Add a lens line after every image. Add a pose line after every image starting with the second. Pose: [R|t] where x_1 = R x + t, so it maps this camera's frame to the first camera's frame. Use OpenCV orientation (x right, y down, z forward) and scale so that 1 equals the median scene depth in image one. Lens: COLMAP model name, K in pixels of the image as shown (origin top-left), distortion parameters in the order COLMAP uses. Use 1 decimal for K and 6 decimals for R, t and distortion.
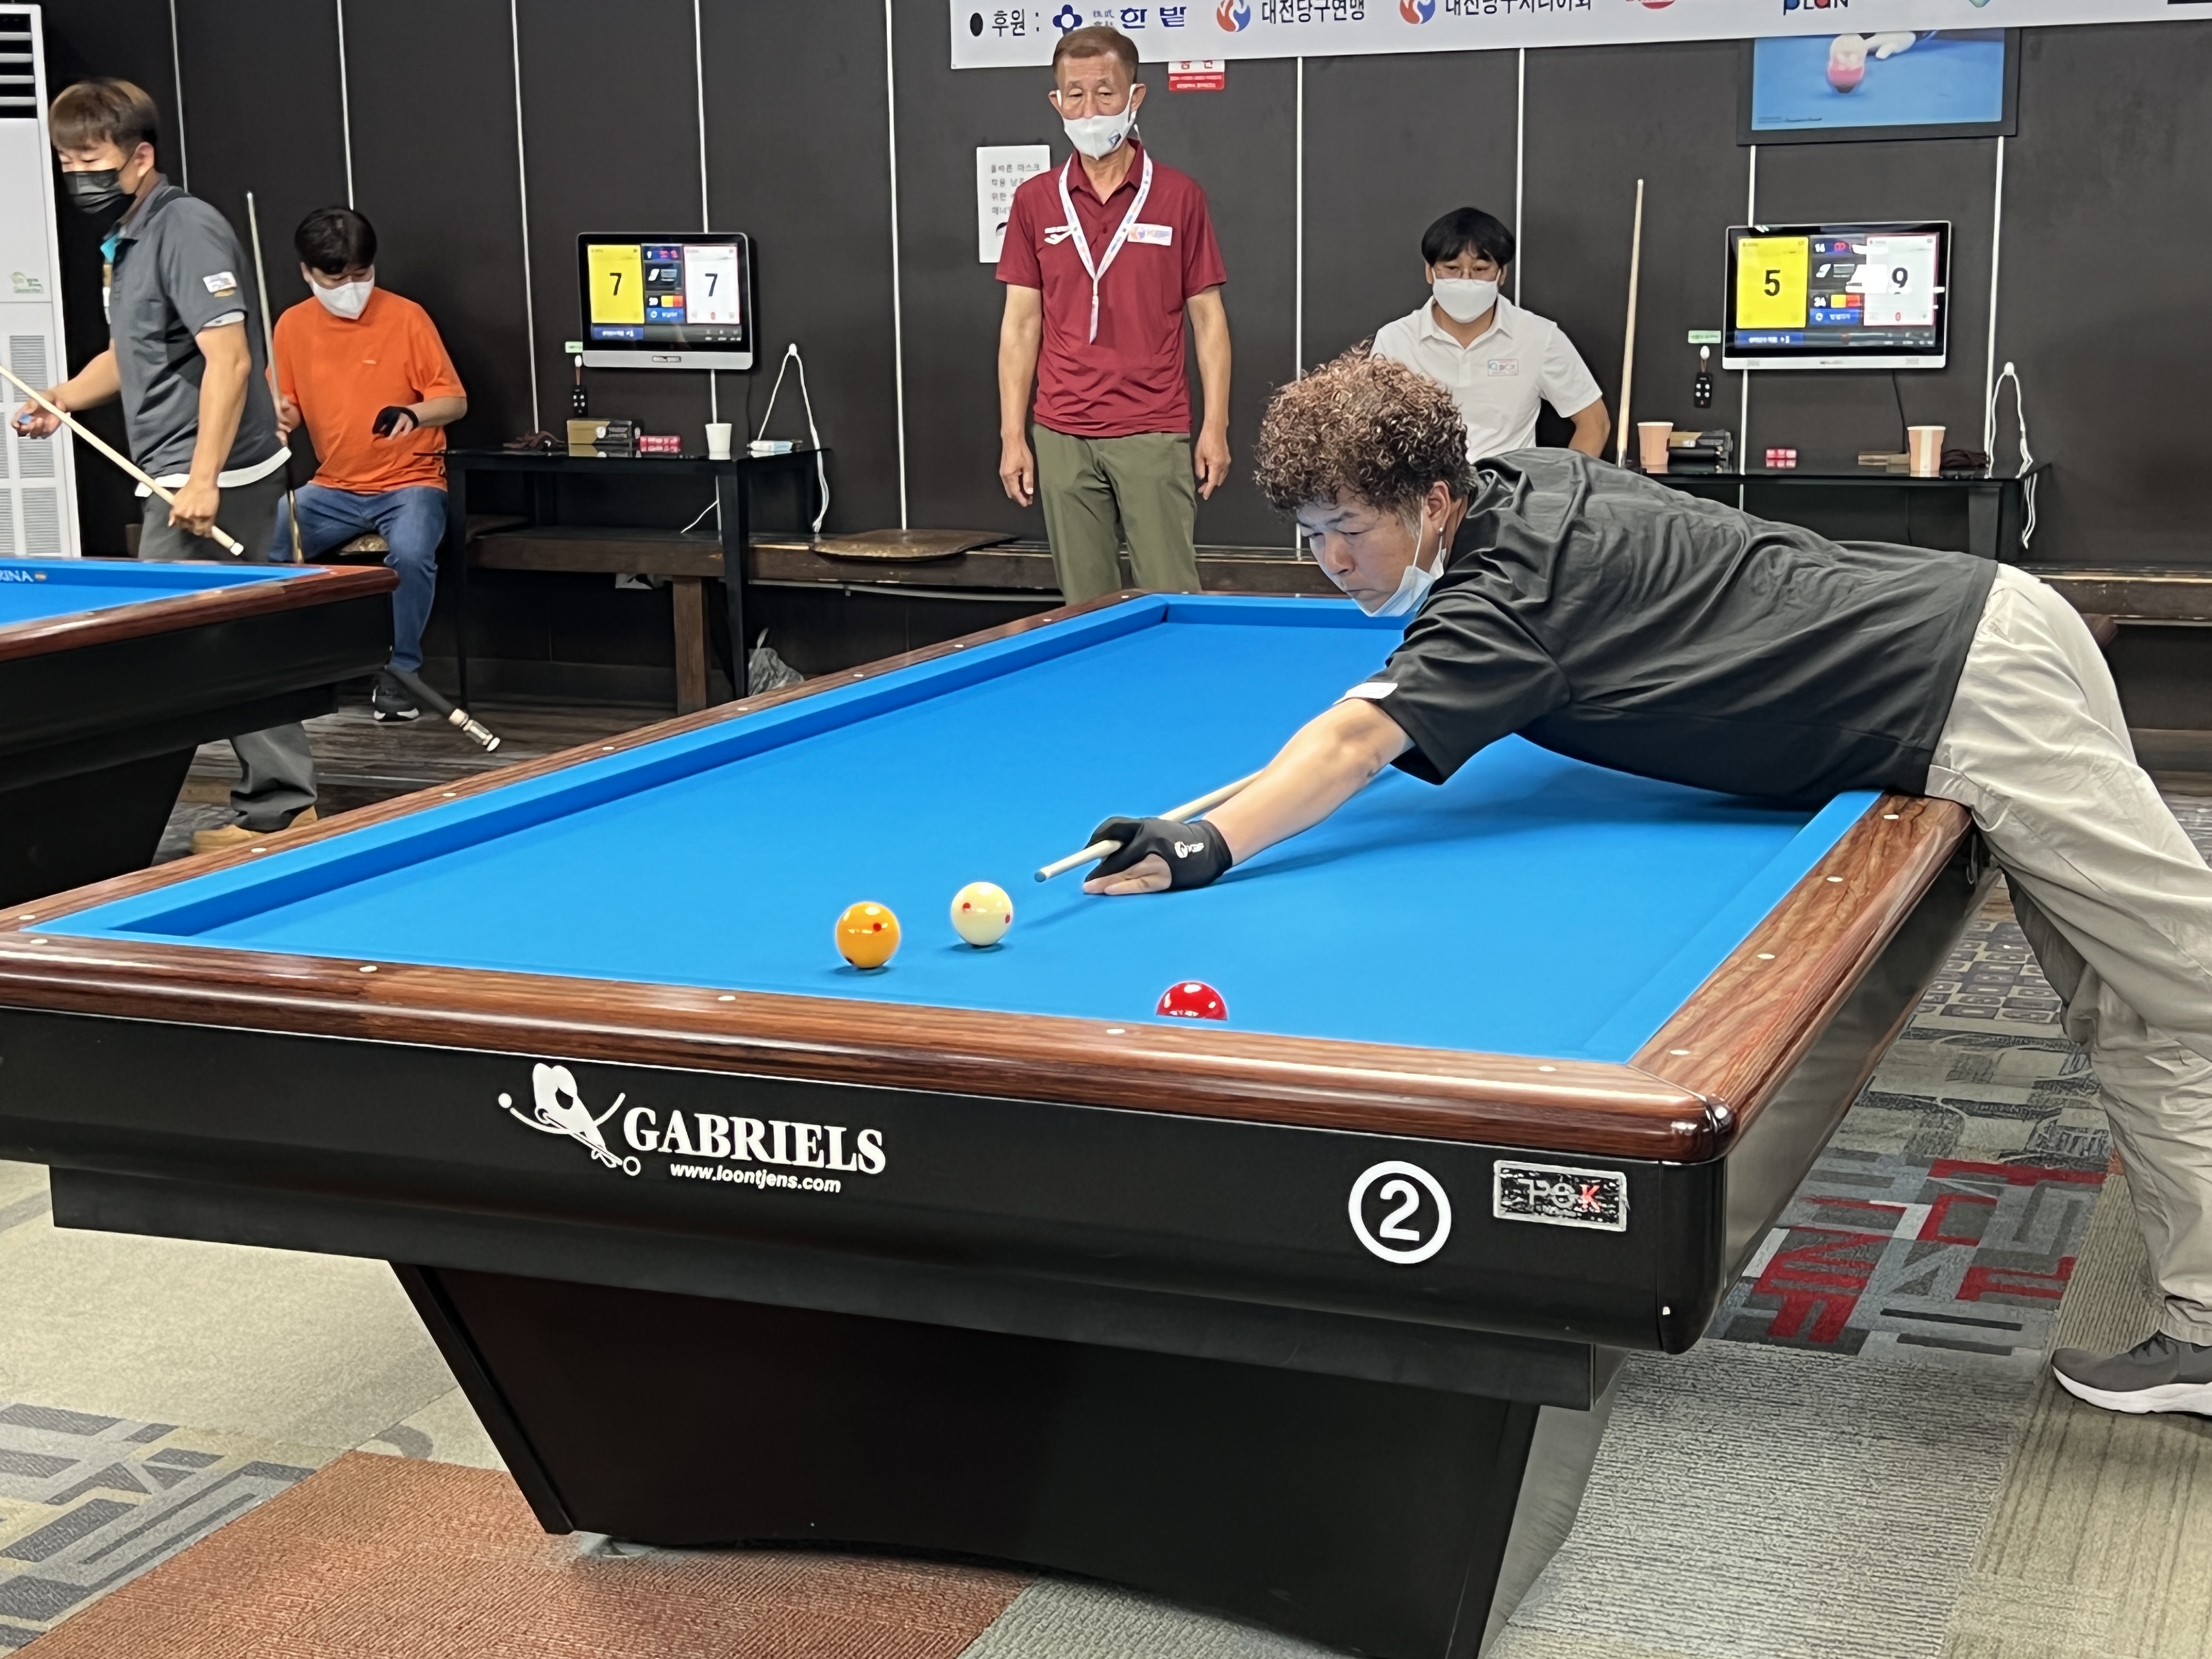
lens RADIAL K [[3270.2, 0, 1092.0], [0, 3270.2, 826.2], [0, 0, 1]] dist [0.081405, 0.000000]
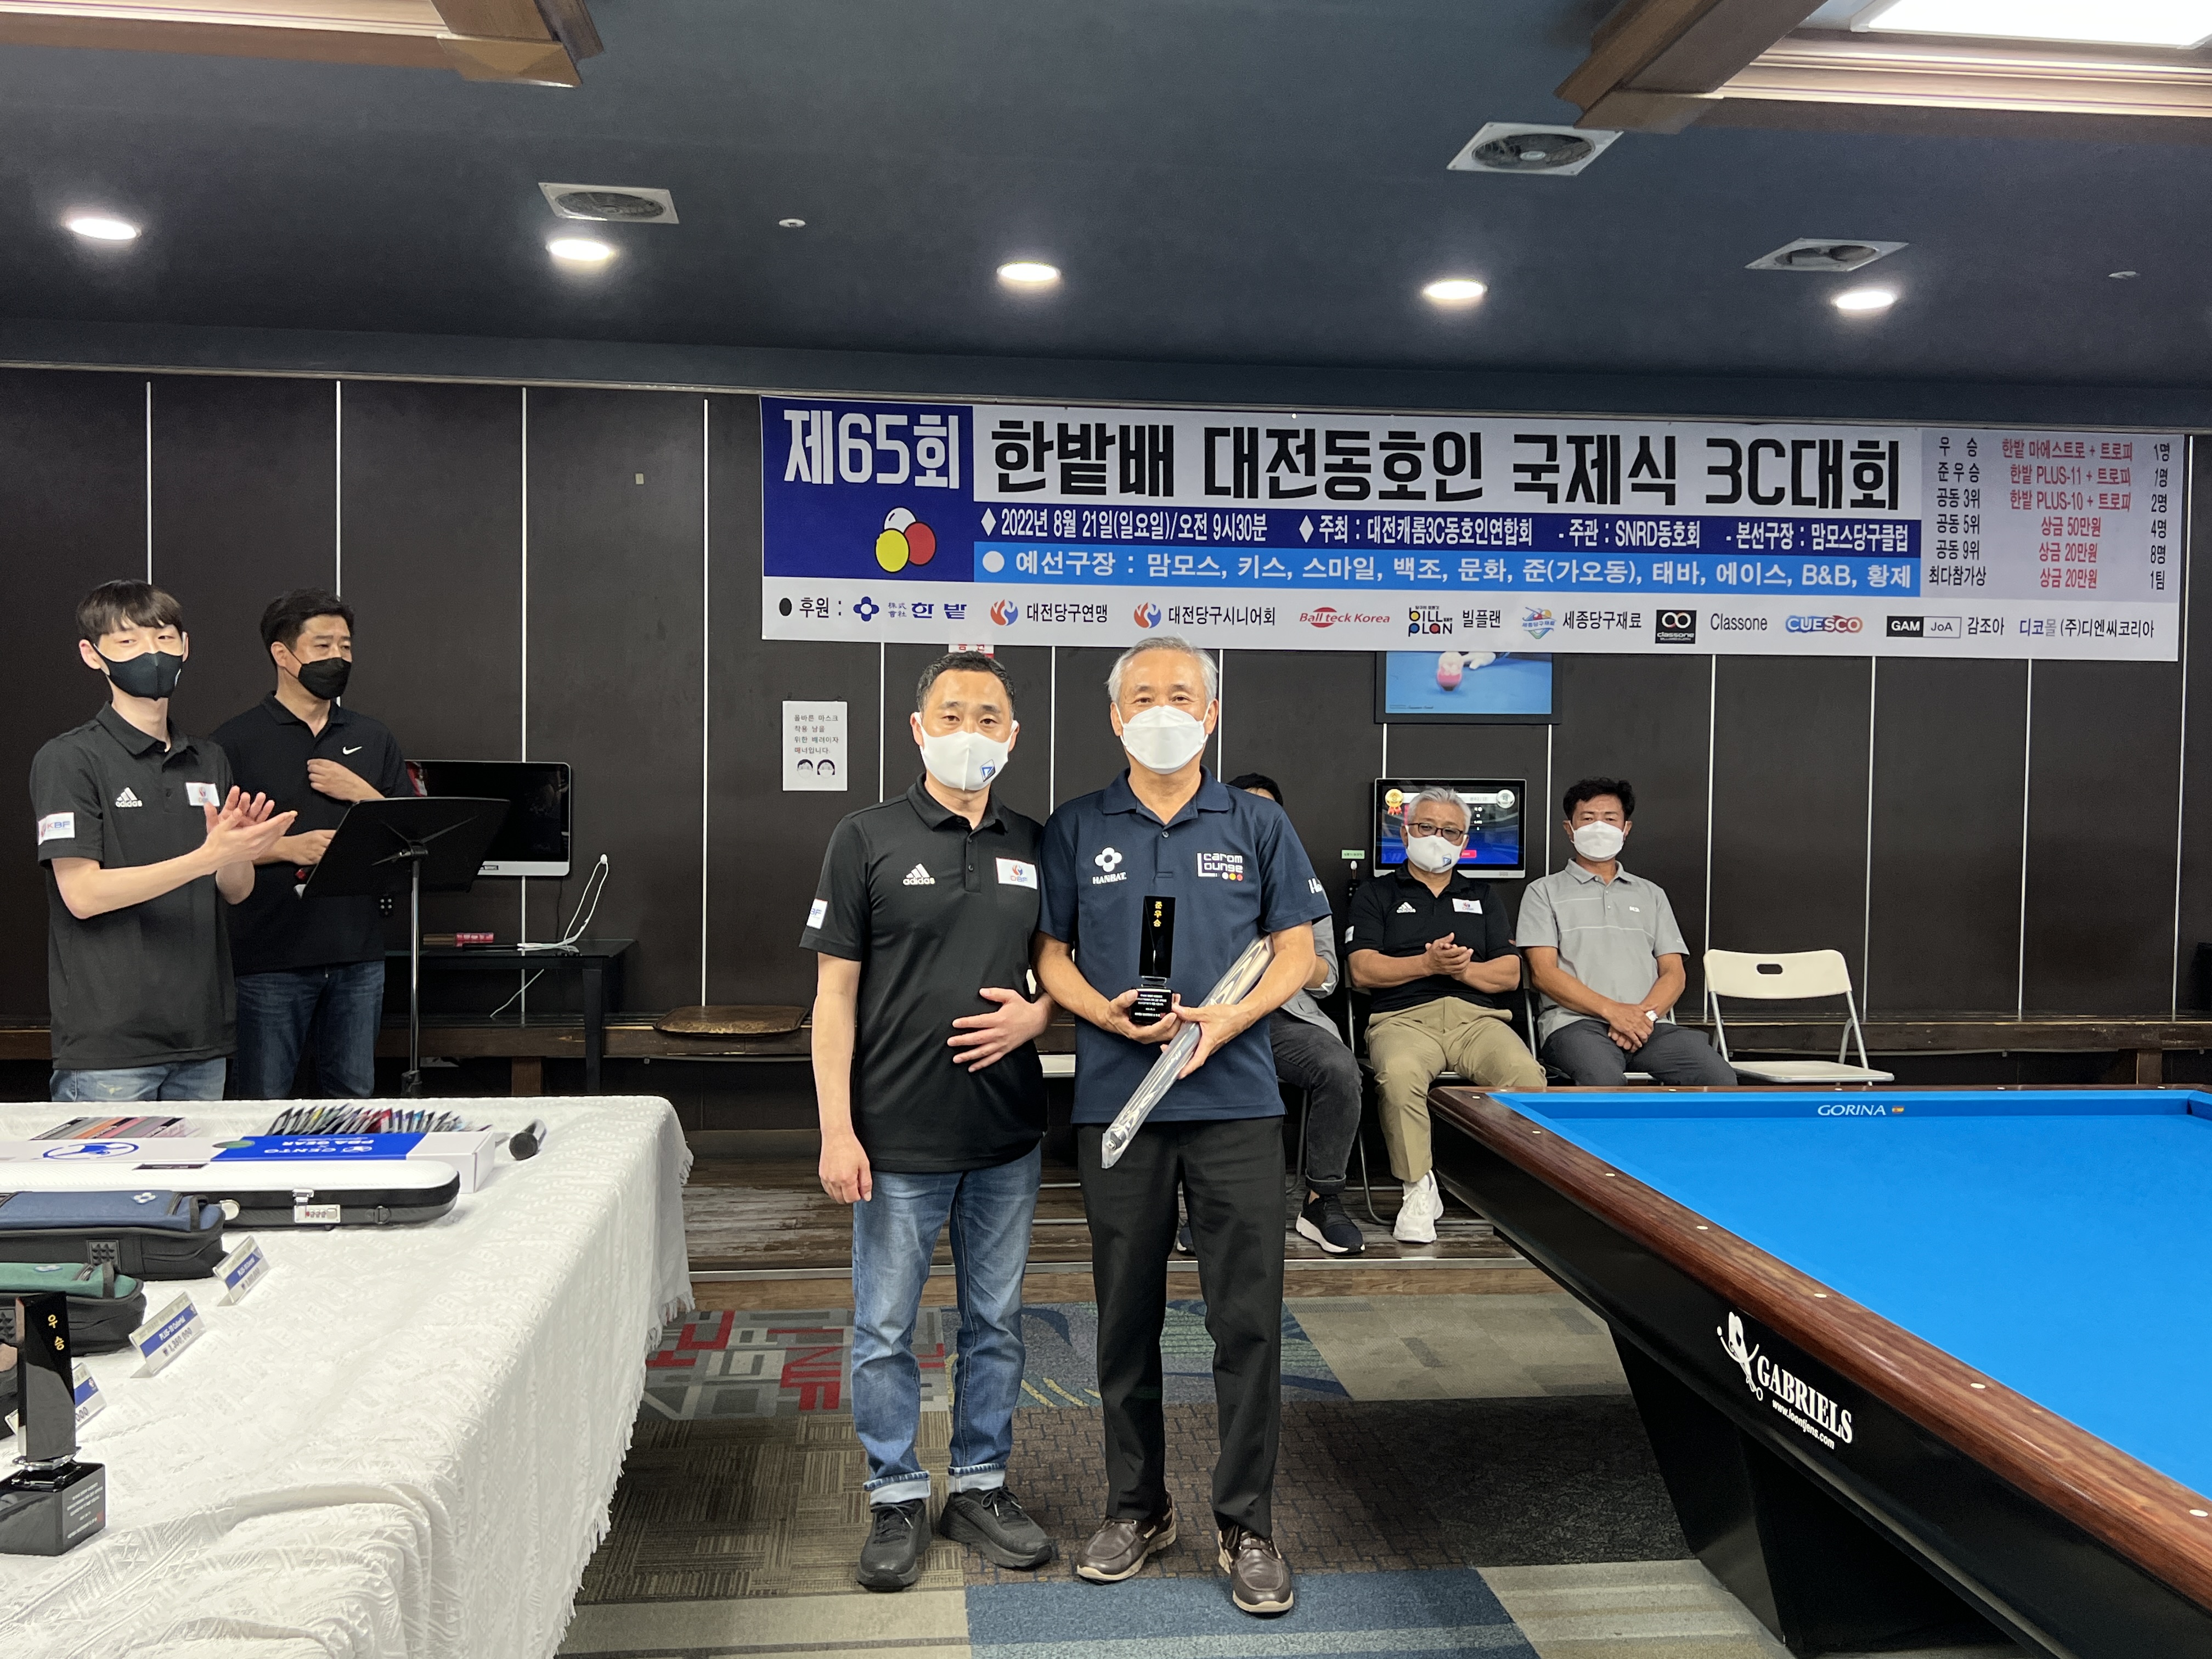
lens RADIAL K [[1961.3, 0, 1094.2], [0, 1961.3, 801.2], [0, 0, 1]] dist [0.068125, -0.076263]
pose [[0.875798, 0.012649, 0.482512, -0.560640], [0.062964, 0.988121, -0.140189, -0.108168], [-0.478553, 0.153158, 0.864598, 0.573140]]
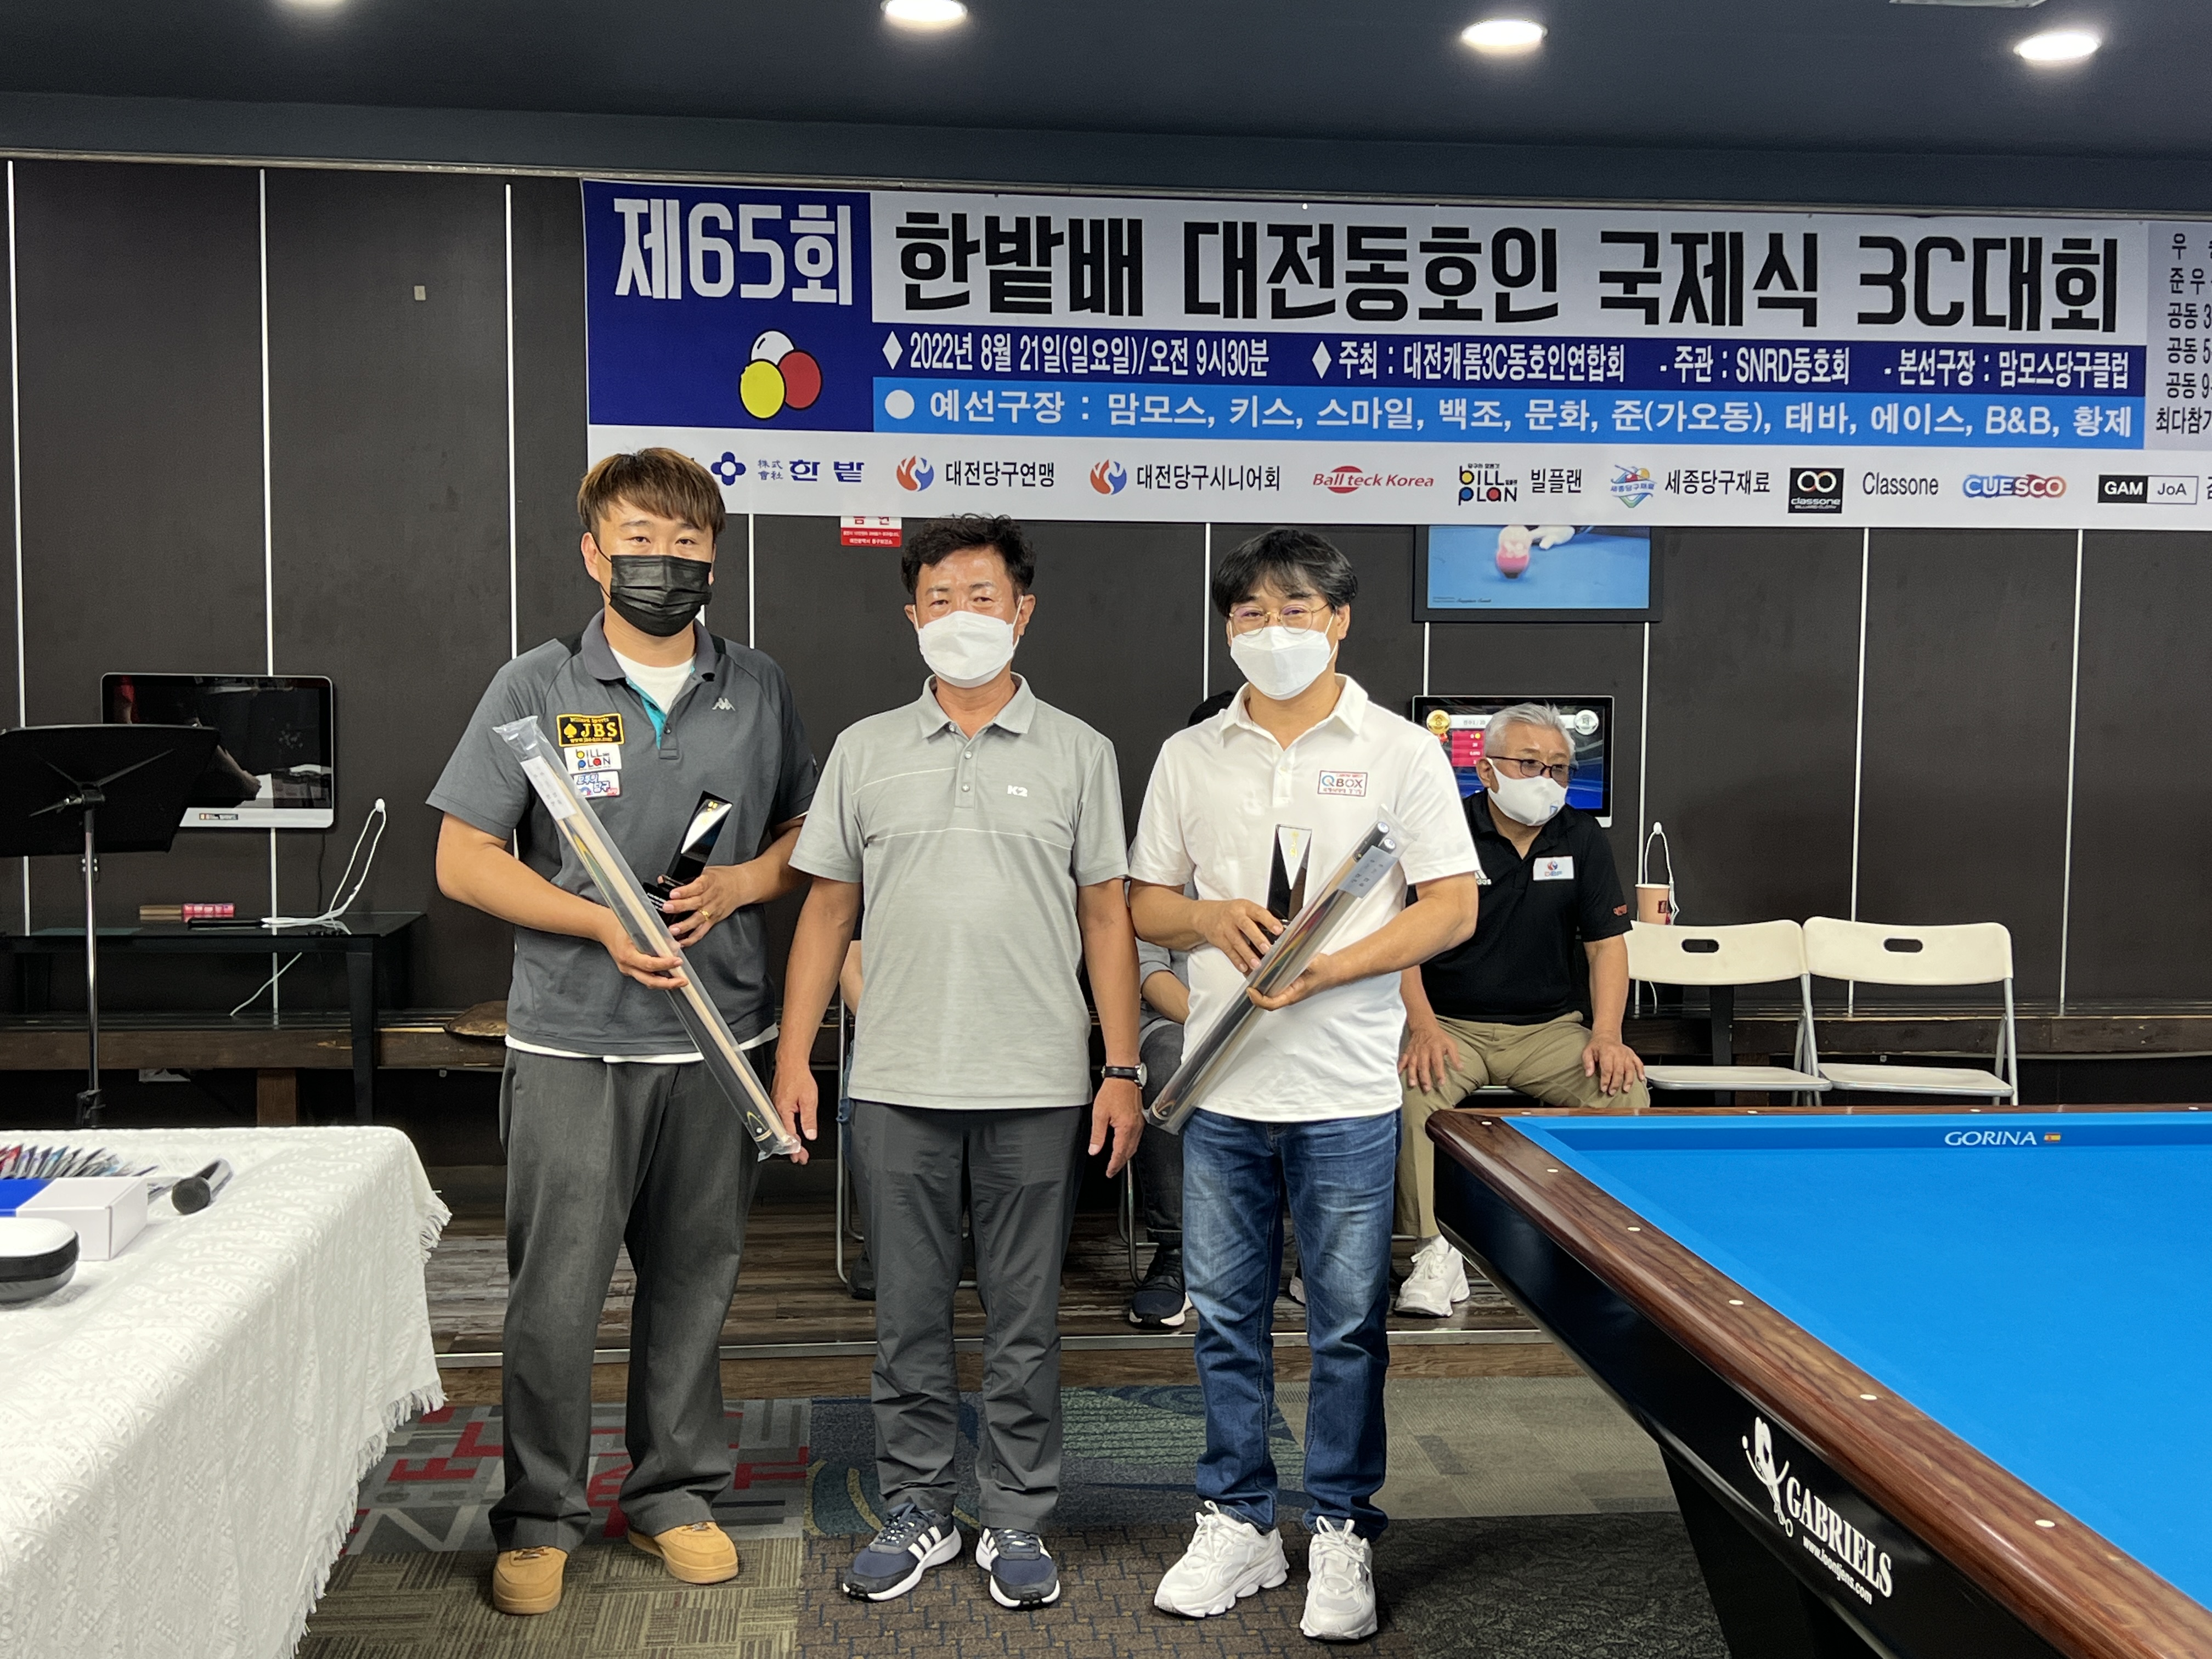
lens RADIAL K [[2575.5, 0, 1138.5], [0, 2575.5, 836.0], [0, 0, 1]] dist [0.051373, 0.000000]
pose [[0.874084, -0.011018, 0.485649, -0.505133], [0.065798, 0.993215, -0.095891, -0.110727], [-0.481297, 0.115772, 0.868878, 0.567301]]
